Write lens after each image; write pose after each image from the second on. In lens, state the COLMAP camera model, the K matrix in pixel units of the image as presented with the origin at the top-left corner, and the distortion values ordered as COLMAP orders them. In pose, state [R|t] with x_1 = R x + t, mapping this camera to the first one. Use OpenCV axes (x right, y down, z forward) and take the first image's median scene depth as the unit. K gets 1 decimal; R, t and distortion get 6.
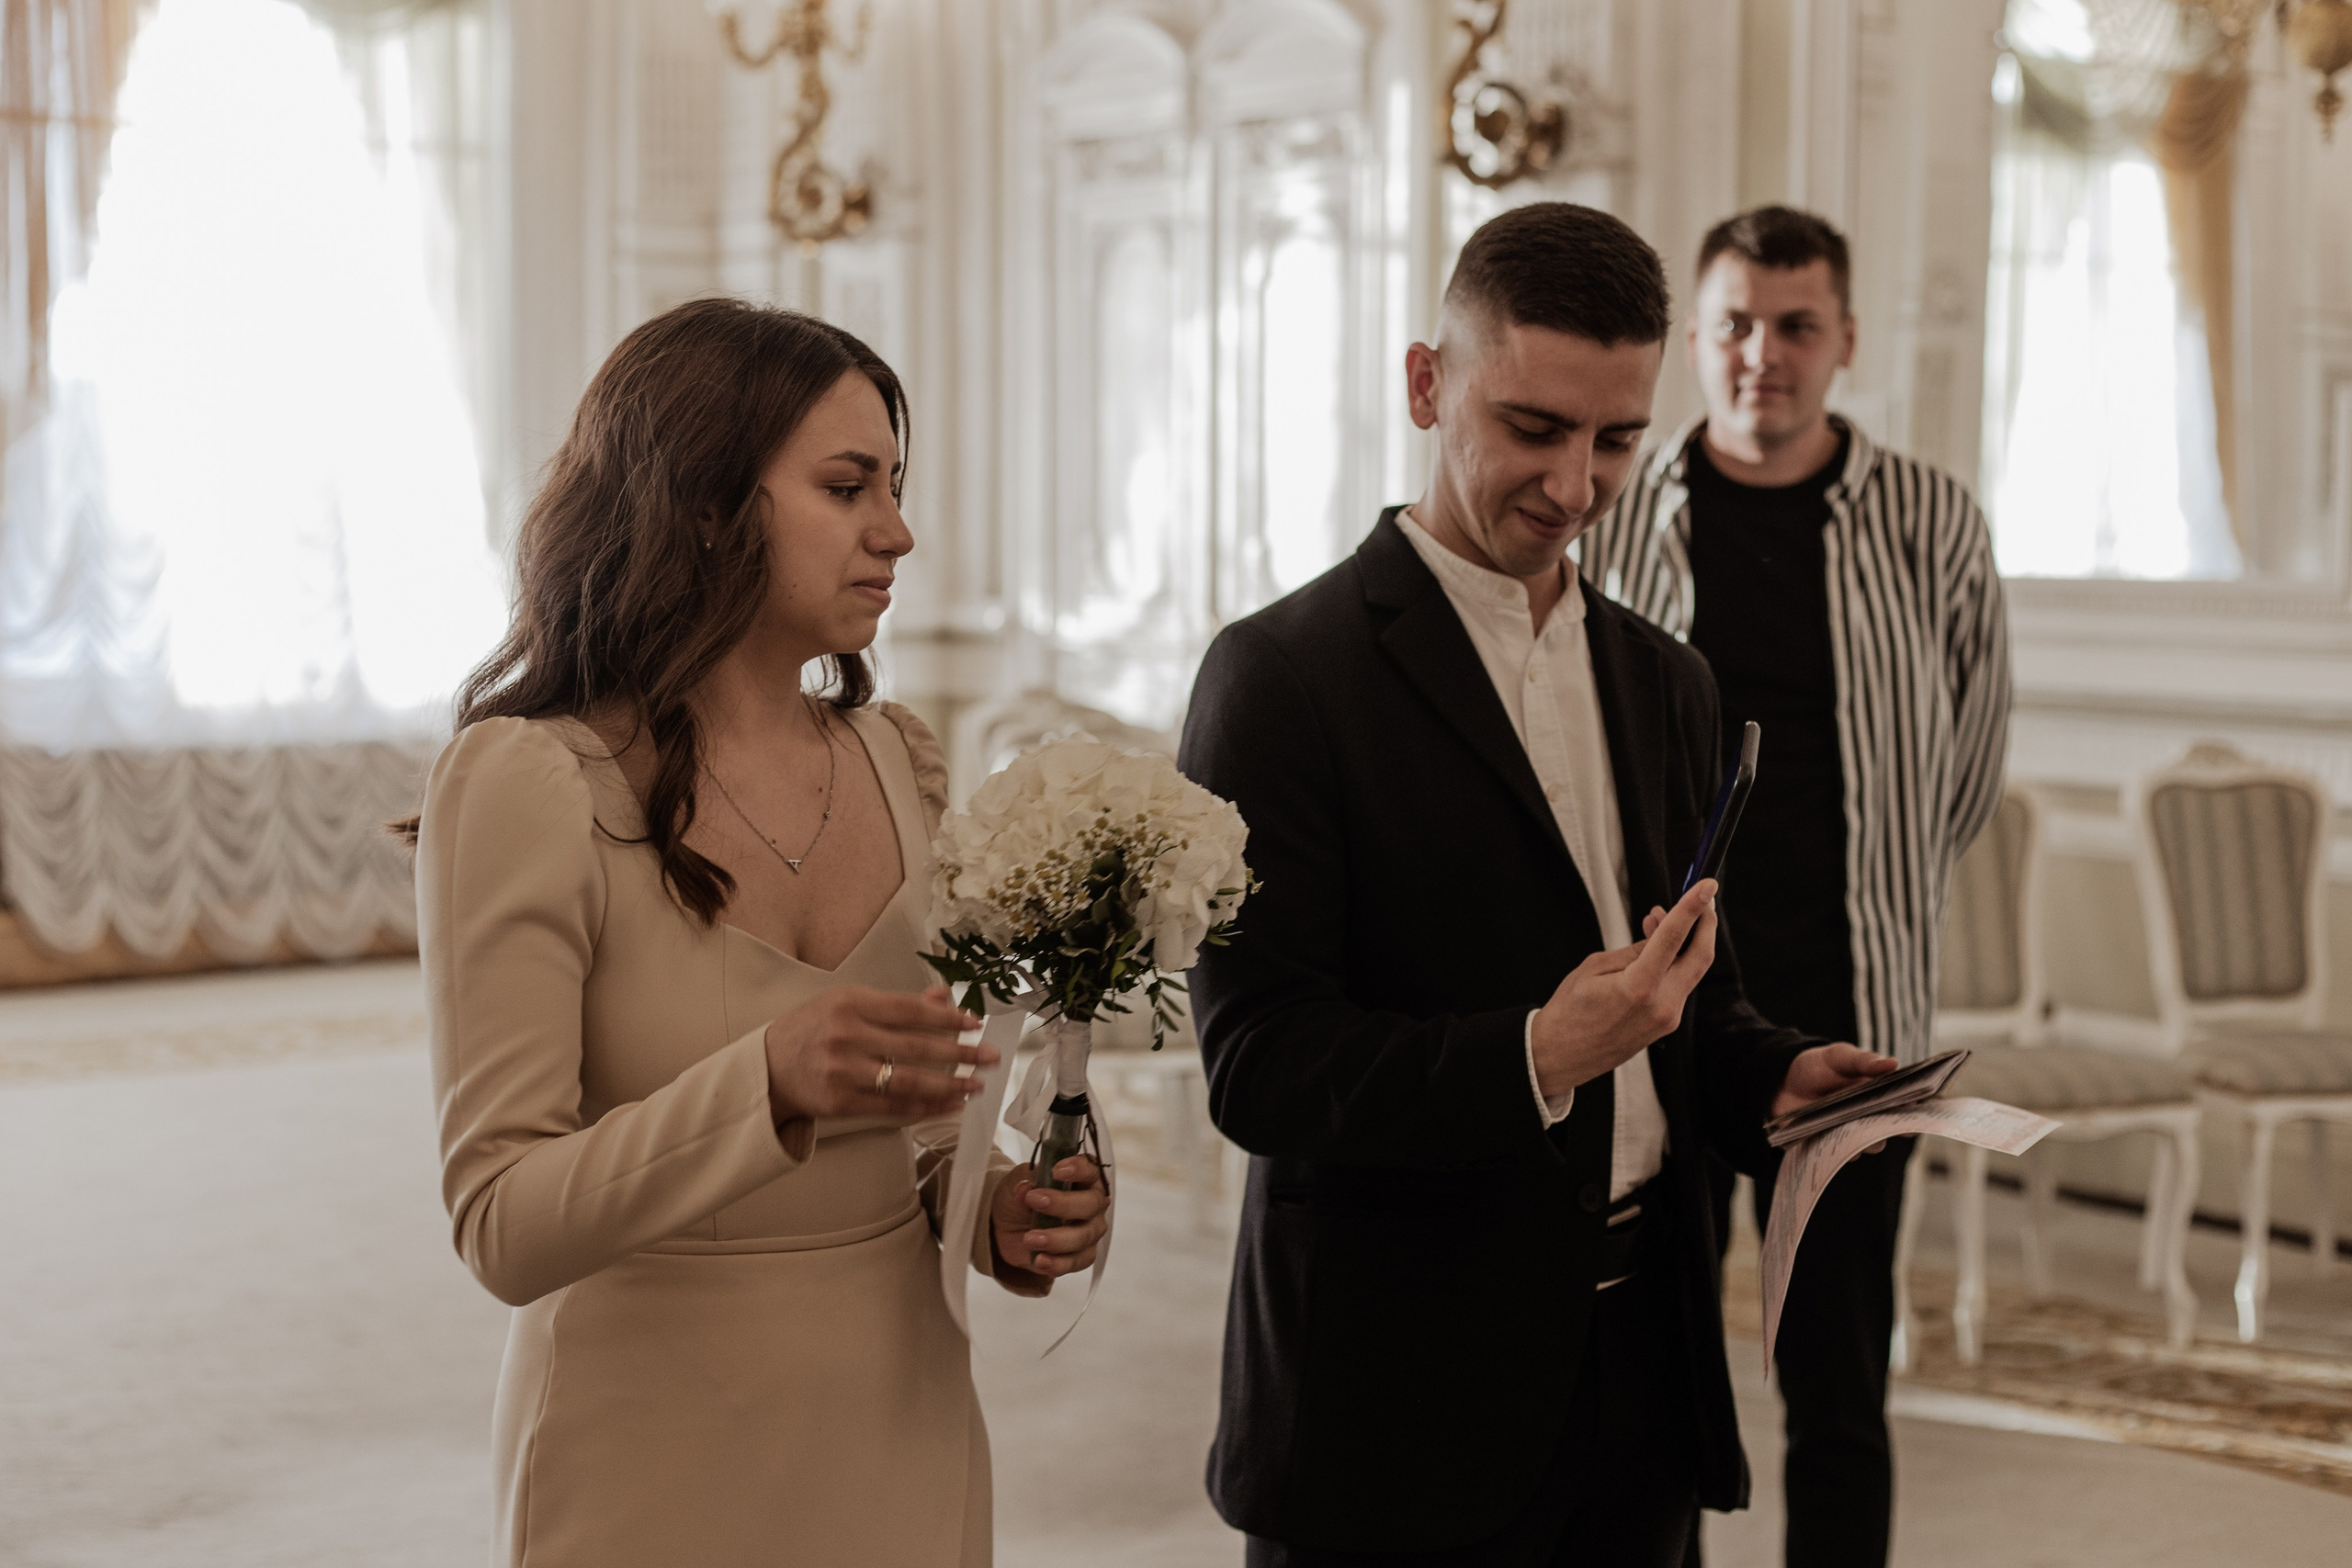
lens RADIAL K [[3406.6, 0, 1147.5], [0, 3406.6, 781.1], [0, 0, 1]] dist [0.002492, 0.053191]
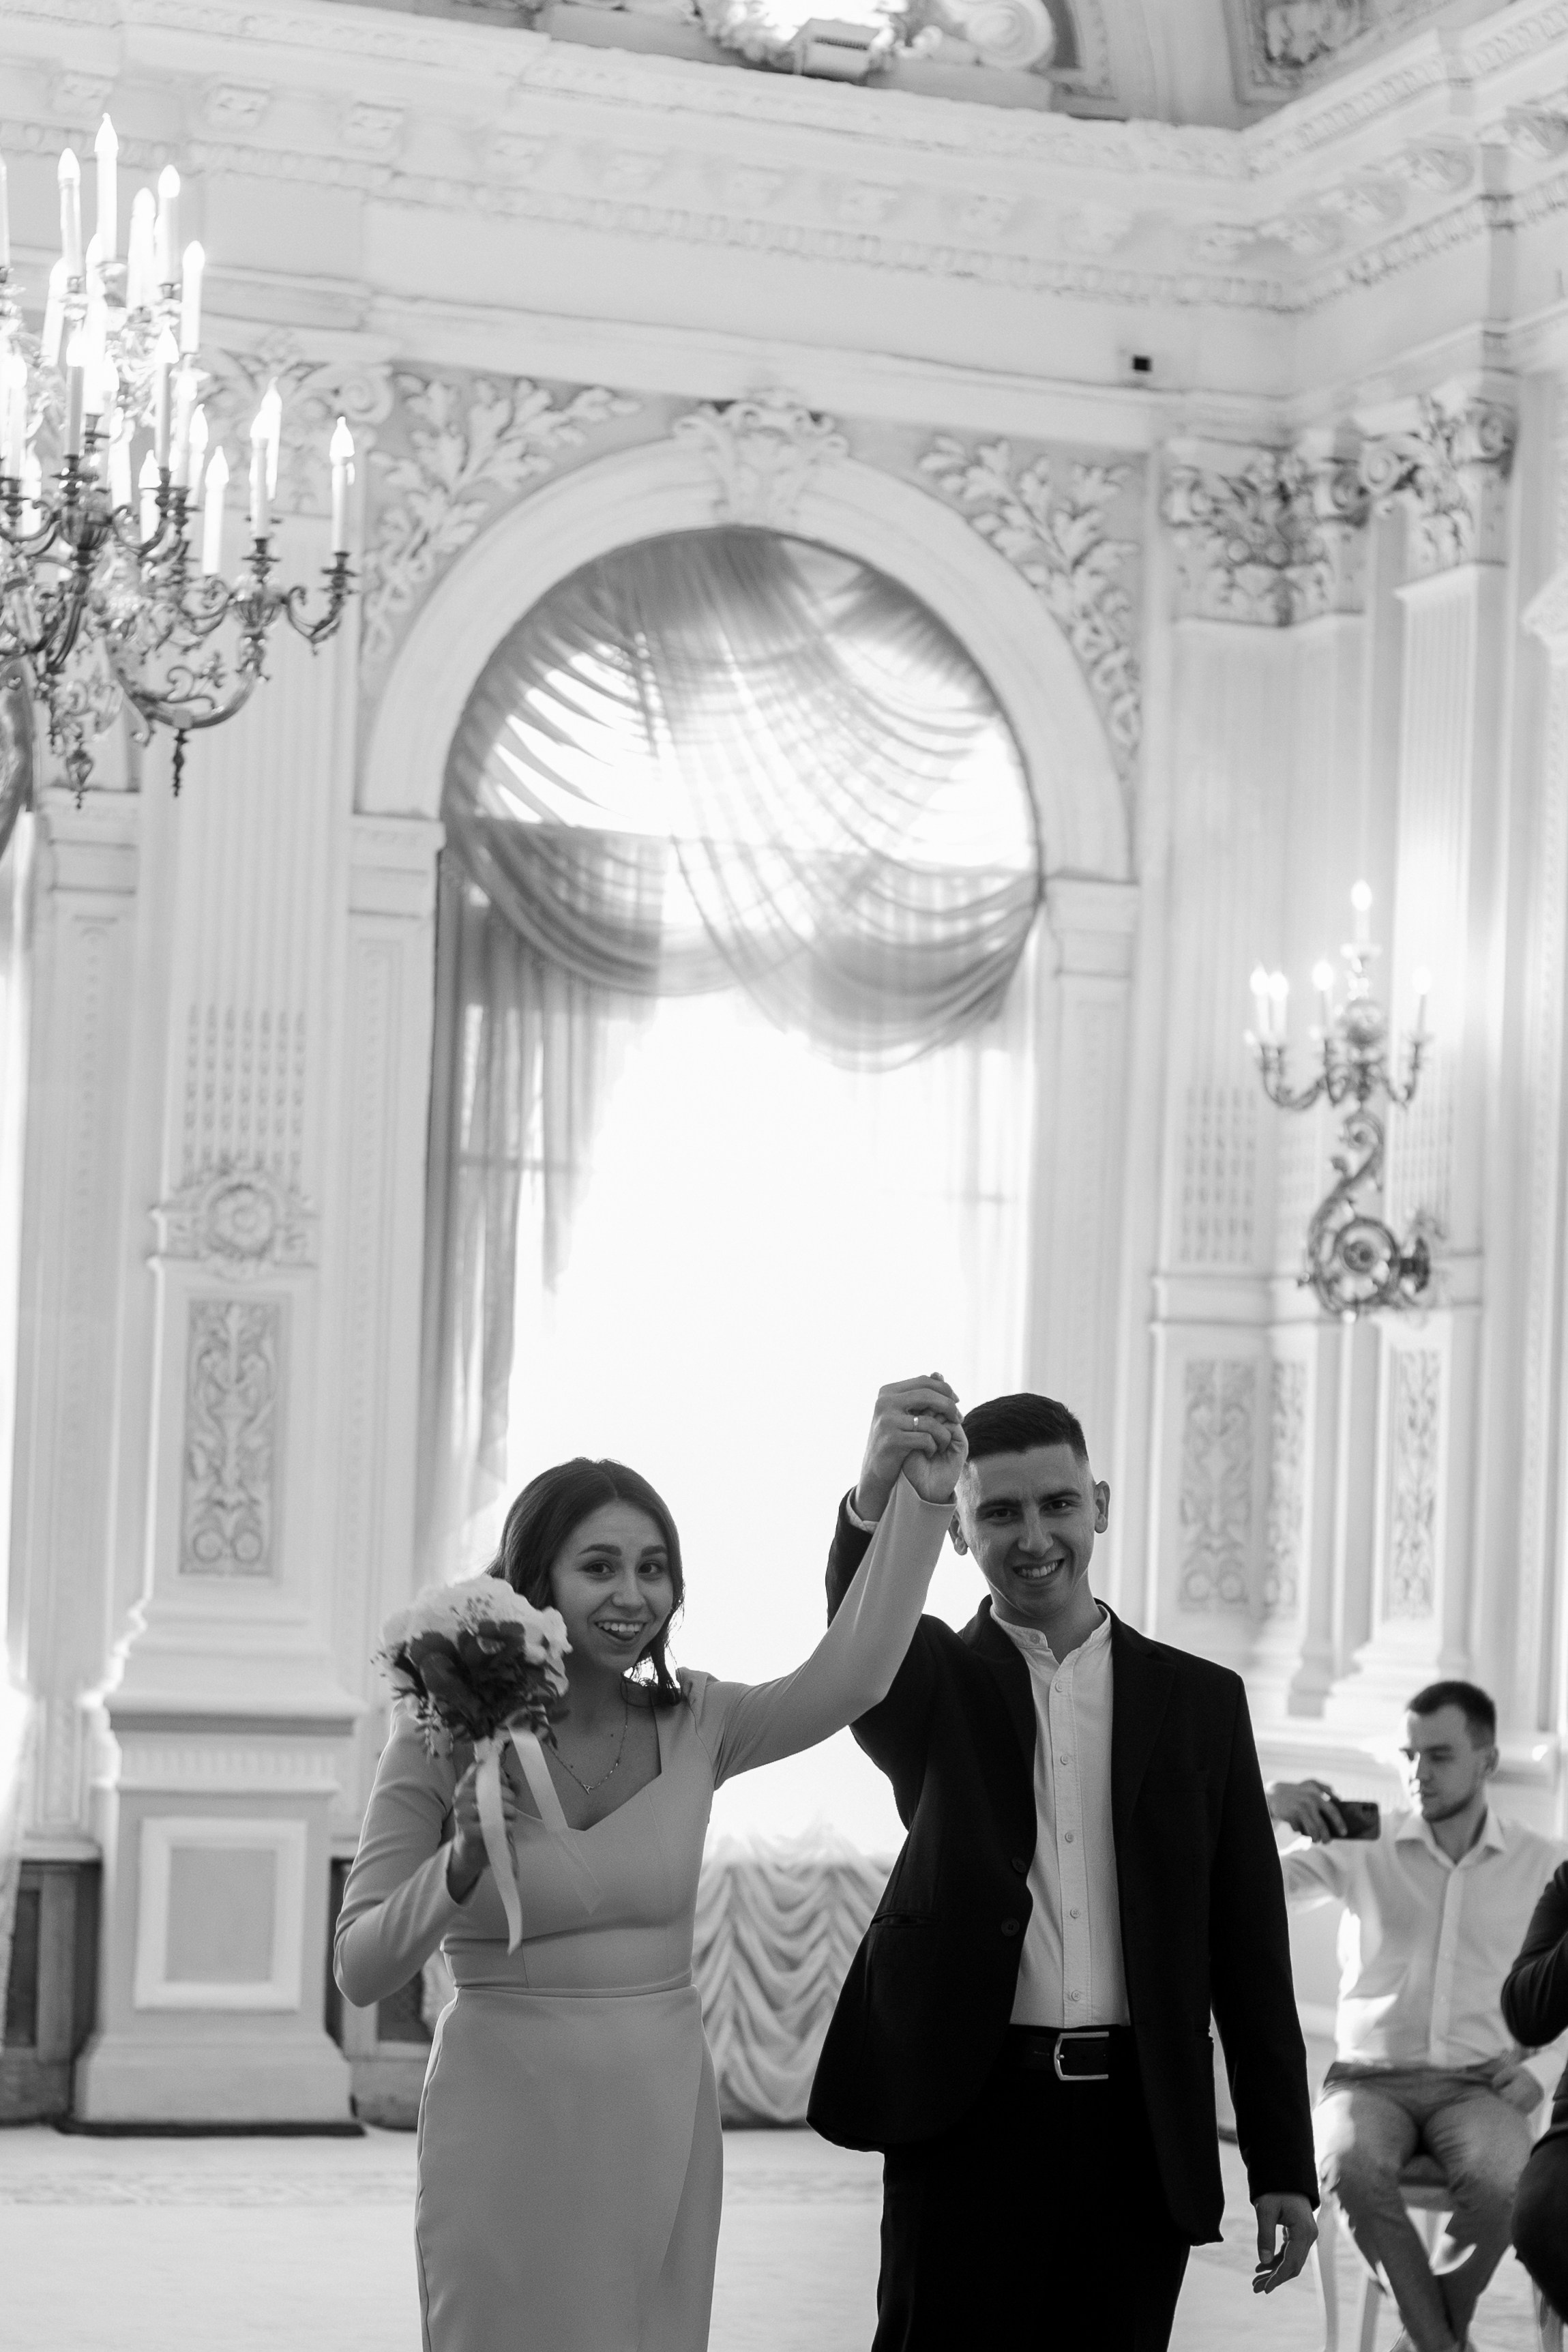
lens RADIAL K [[5270.5, 0, 837.9], [0, 5270.5, 1467.5], [0, 0, 1]] dist [-0.001330, 0.093720]
pose [[0.958890, 0.021360, -0.282975, 0.158236], [-0.053354, 0.992951, -0.105842, 0.029814], [0.278719, 0.116589, 0.953270, -0.307805]]
